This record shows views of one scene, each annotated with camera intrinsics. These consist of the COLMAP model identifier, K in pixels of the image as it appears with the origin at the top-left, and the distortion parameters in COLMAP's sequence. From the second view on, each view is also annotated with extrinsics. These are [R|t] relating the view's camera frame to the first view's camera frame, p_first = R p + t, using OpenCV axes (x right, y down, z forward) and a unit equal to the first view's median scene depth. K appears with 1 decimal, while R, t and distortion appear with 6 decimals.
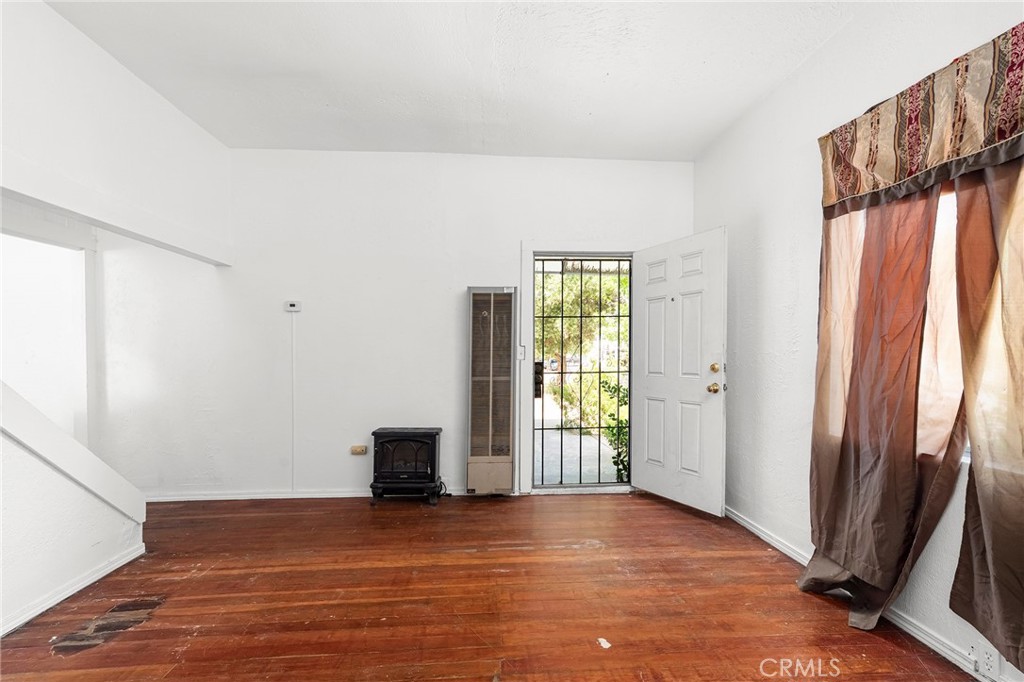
lens RADIAL K [[453.5, 0, 511.2], [0, 453.5, 338.2], [0, 0, 1]] dist [-0.006924, 0.000229]
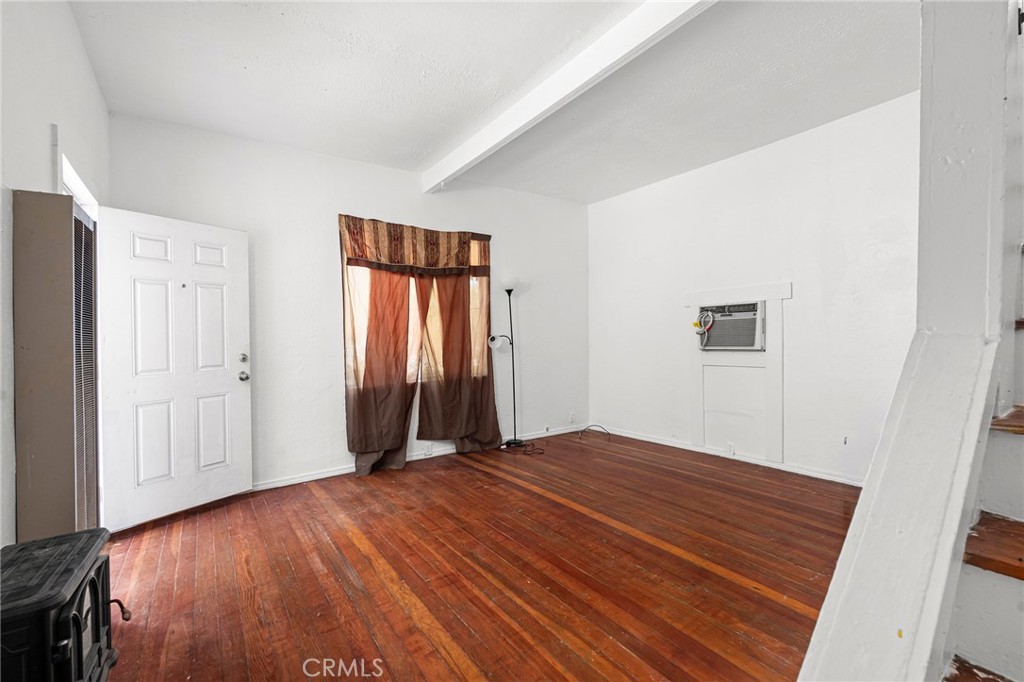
lens RADIAL K [[453.5, 0, 511.2], [0, 453.5, 351.3], [0, 0, 1]] dist [-0.006924, 0.000229]
pose [[-0.520545, -0.001194, 0.853833, -1.207017], [0.000049, 0.999999, 0.001428, 0.071173], [-0.853834, 0.000785, -0.520544, 1.496469]]
